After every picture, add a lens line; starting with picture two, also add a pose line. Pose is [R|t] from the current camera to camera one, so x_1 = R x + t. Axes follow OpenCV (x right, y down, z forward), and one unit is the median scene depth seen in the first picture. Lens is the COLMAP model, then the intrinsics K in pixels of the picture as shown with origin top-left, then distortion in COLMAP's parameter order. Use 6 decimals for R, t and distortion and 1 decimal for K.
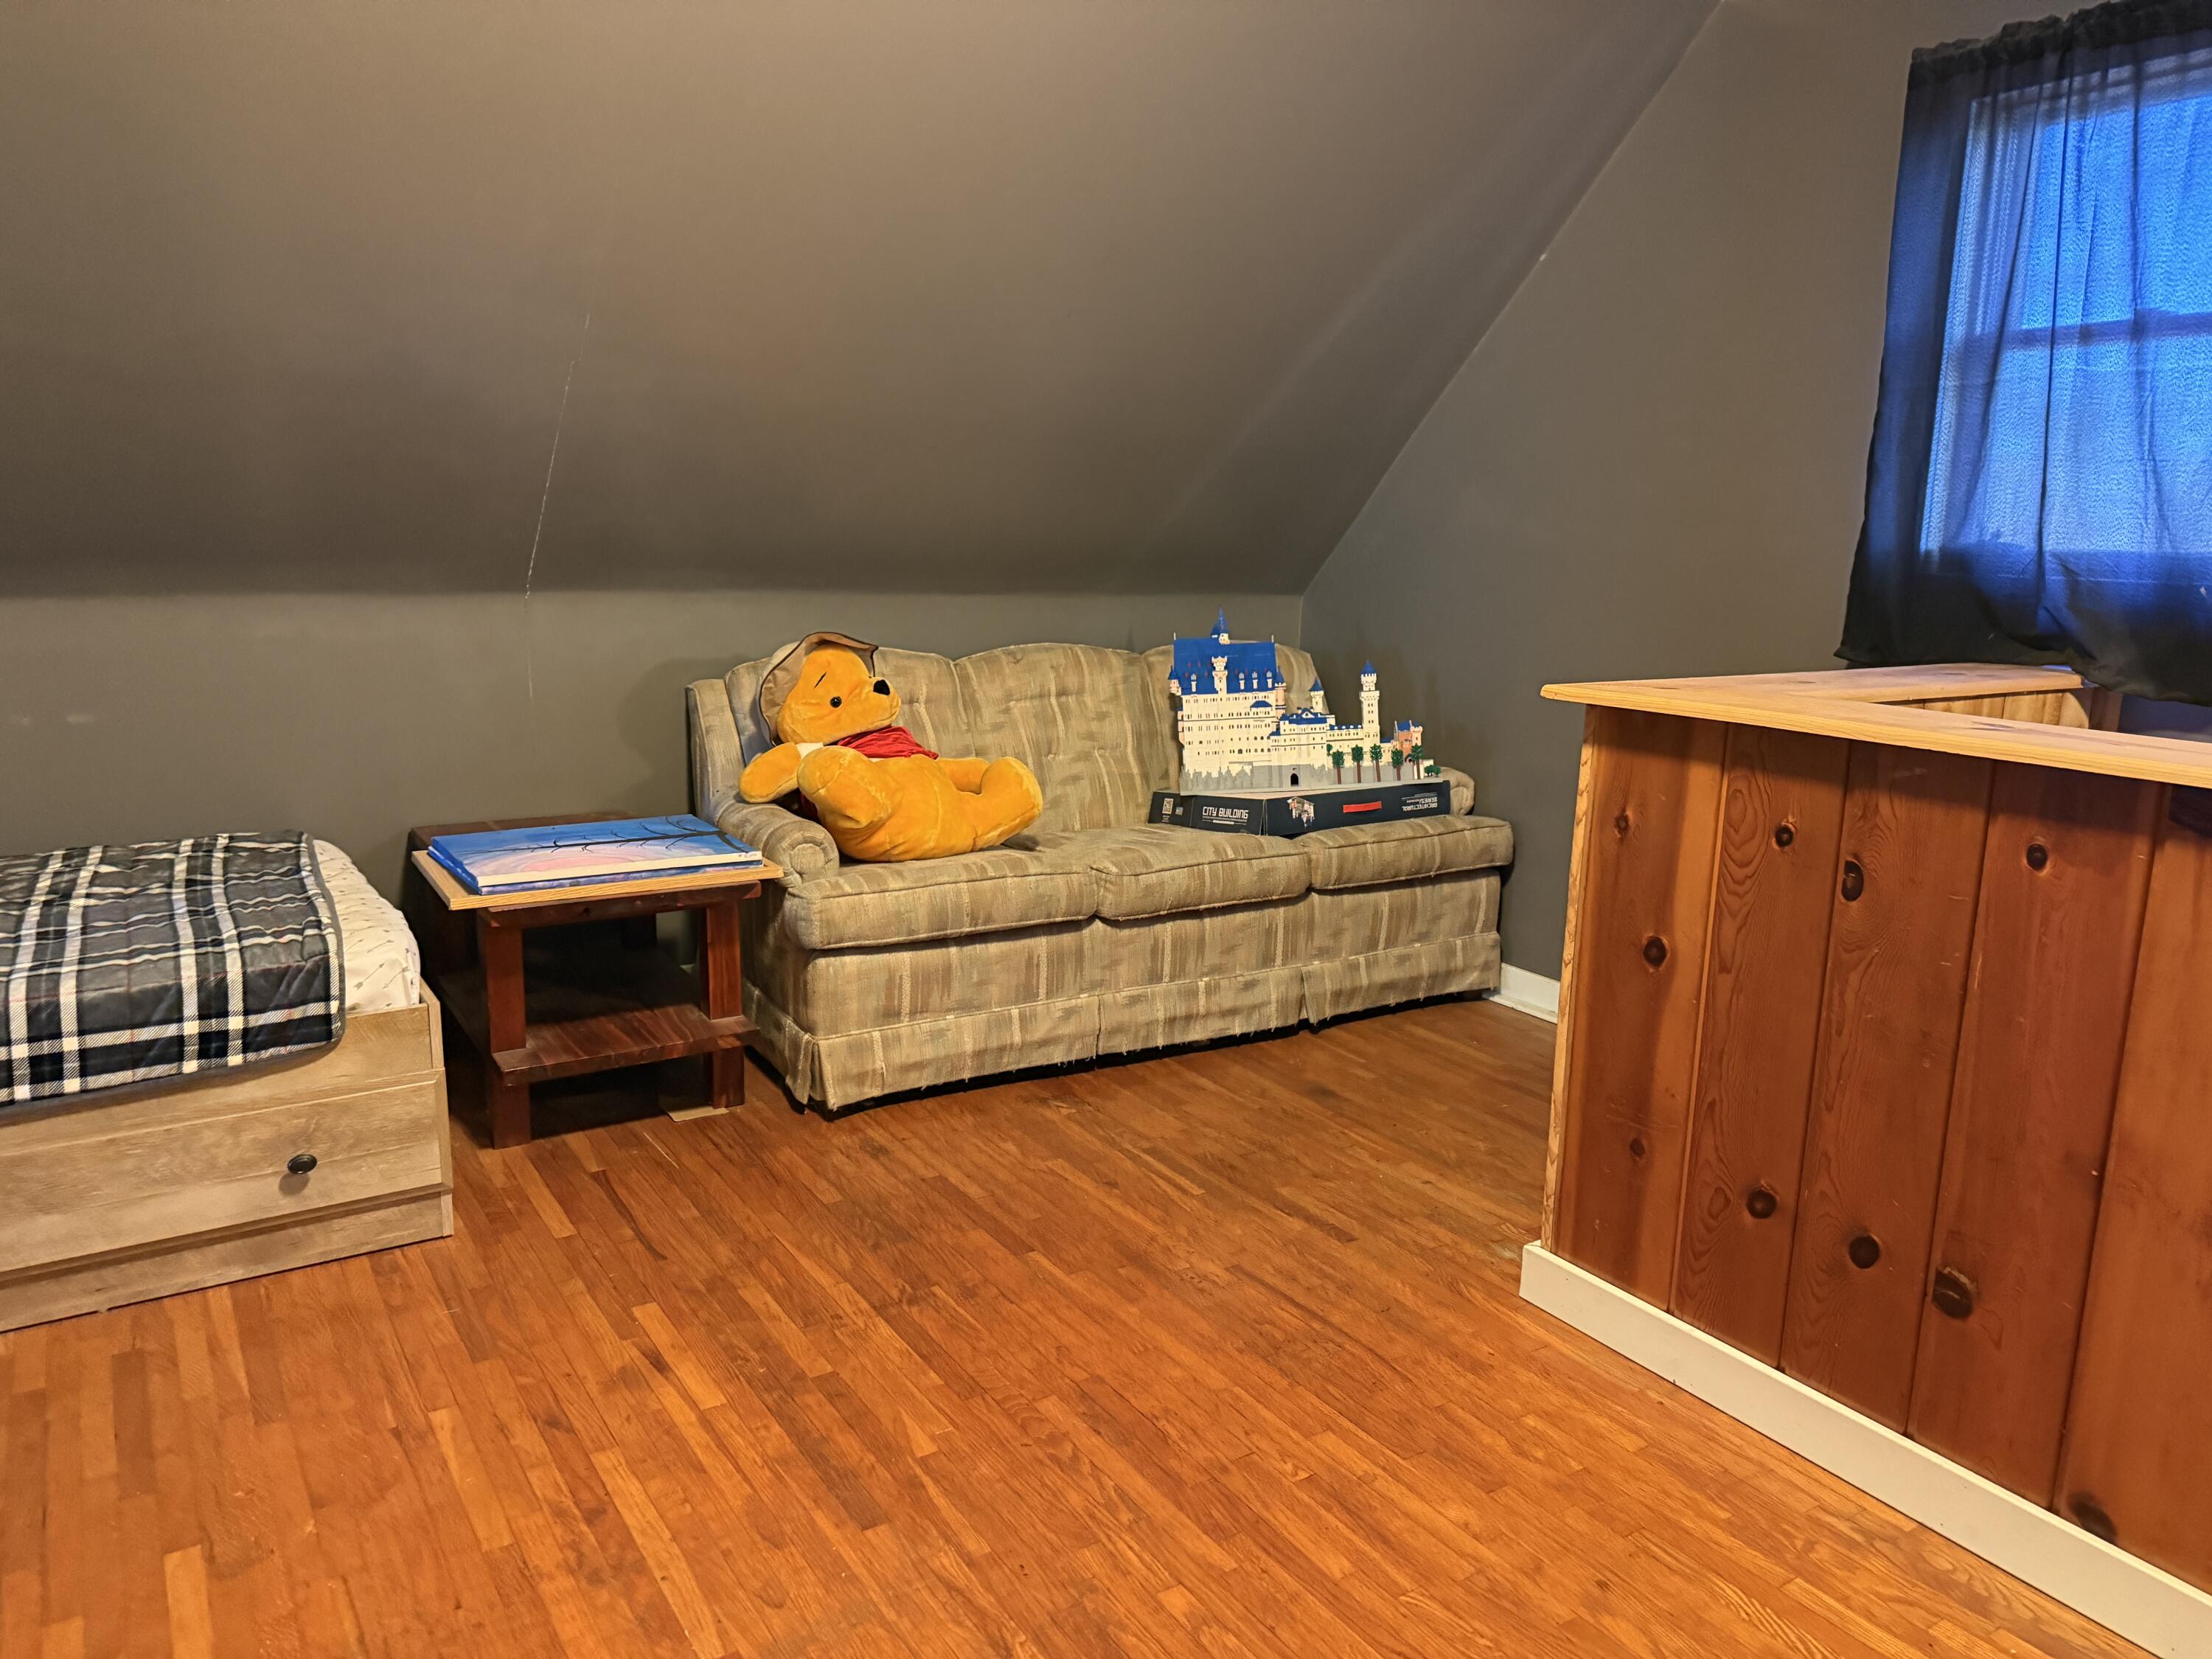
lens RADIAL K [[1541.9, 0, 1112.0], [0, 1541.9, 835.7], [0, 0, 1]] dist [0.104792, -0.157056]
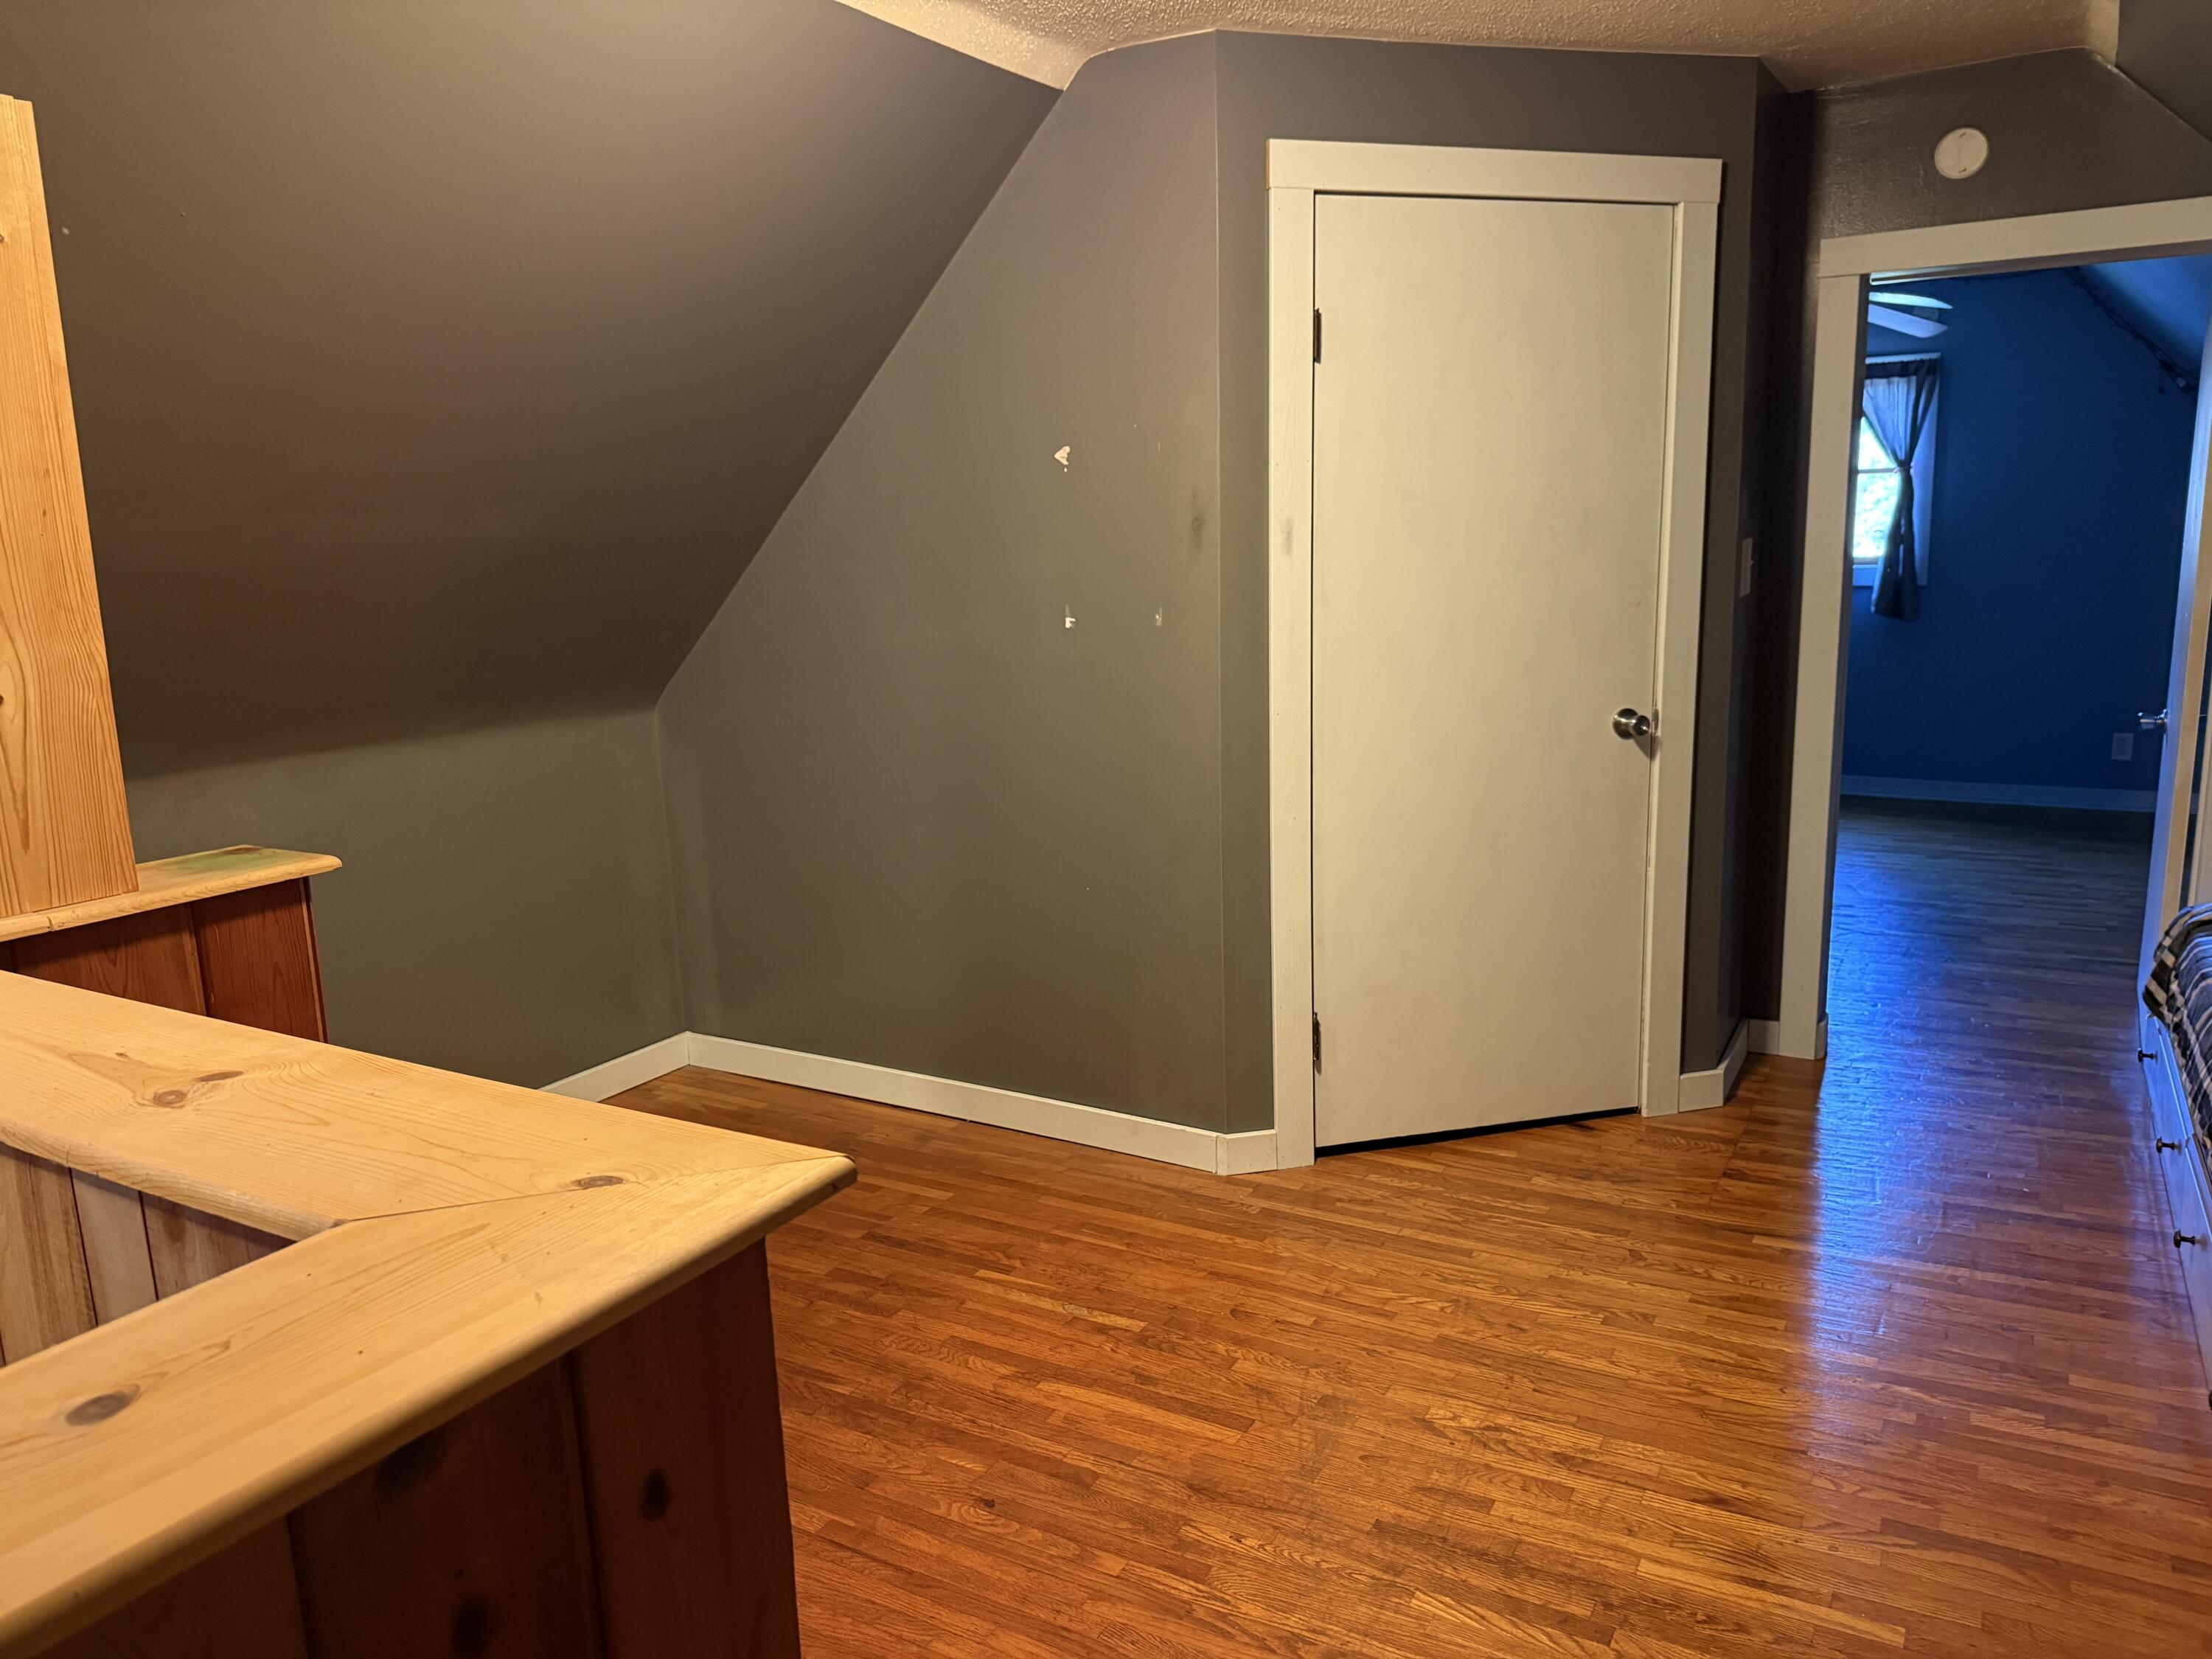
lens RADIAL K [[1576.0, 0, 1106.0], [0, 1576.0, 829.5], [0, 0, 1]] dist [0.002636, -0.001236]
pose [[-0.889632, 0.096389, -0.446390, 0.406146], [-0.073815, 0.934269, 0.348845, -0.358790], [0.450673, 0.343294, -0.824040, 1.368451]]
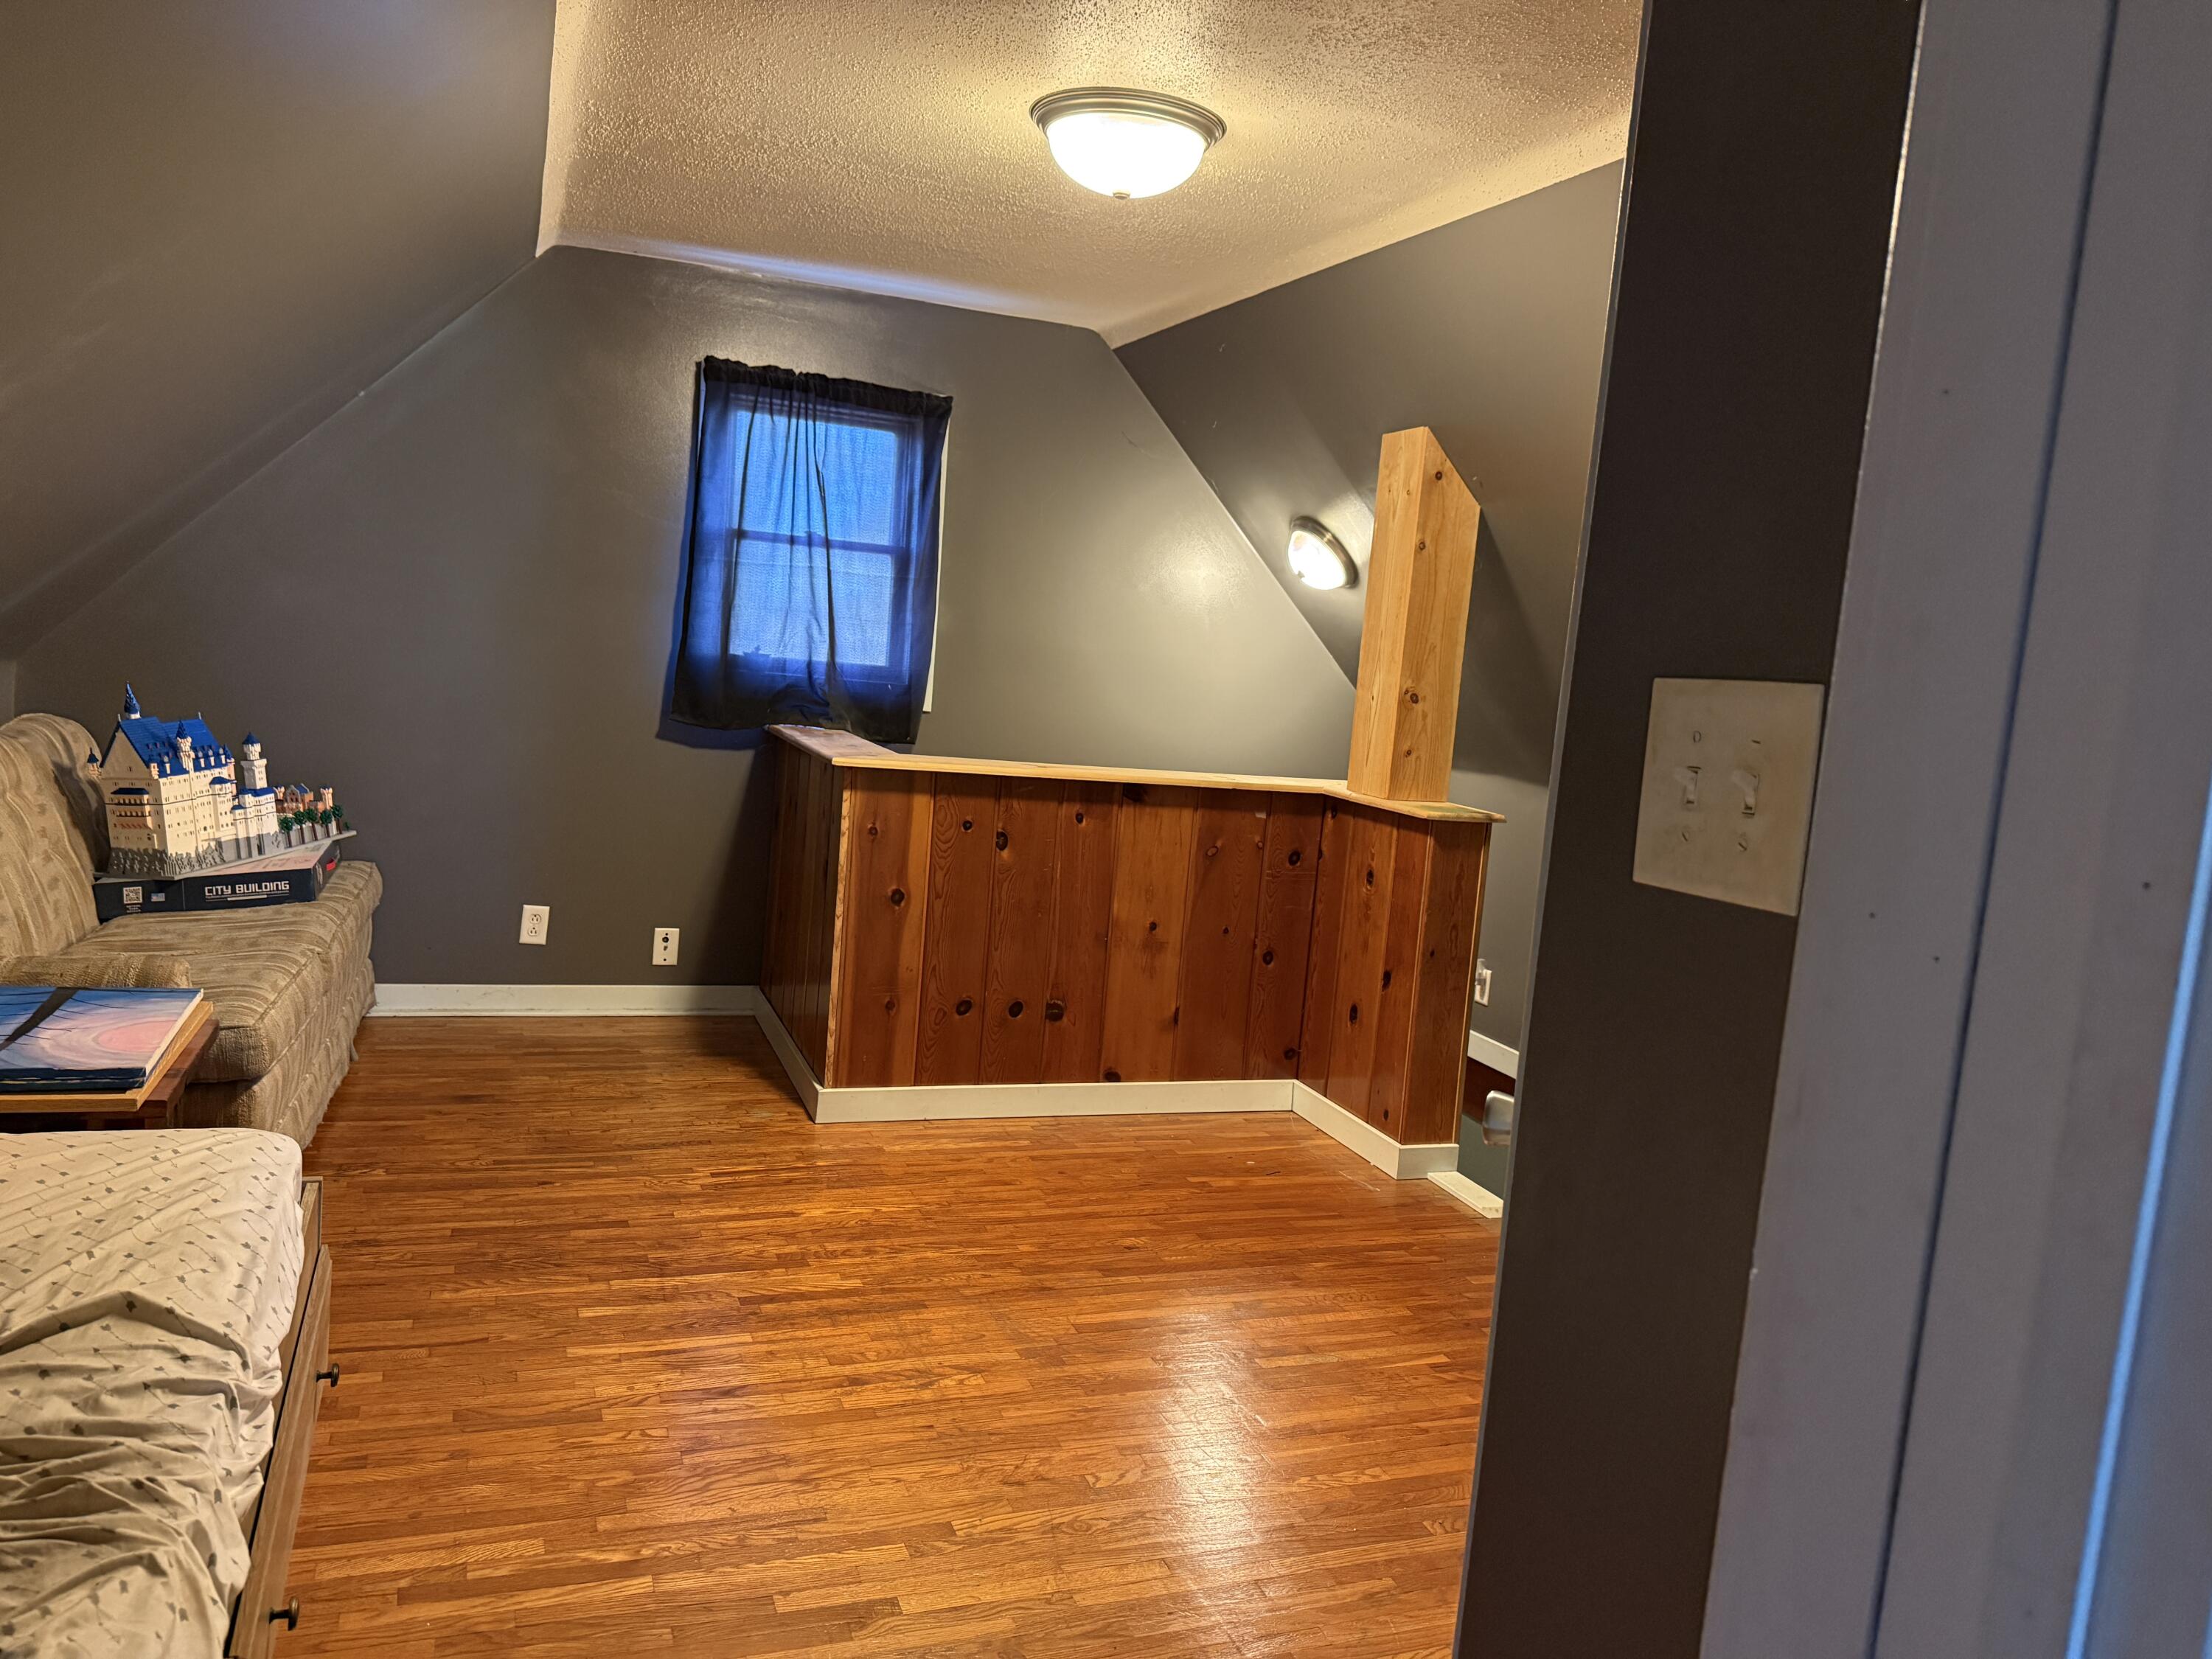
lens RADIAL K [[1541.9, 0, 1112.0], [0, 1541.9, 835.7], [0, 0, 1]] dist [0.104792, -0.157056]
pose [[0.195198, -0.125438, 0.972709, -1.313263], [0.106582, 0.988627, 0.106102, -0.157390], [-0.974955, 0.082962, 0.206347, 0.345519]]
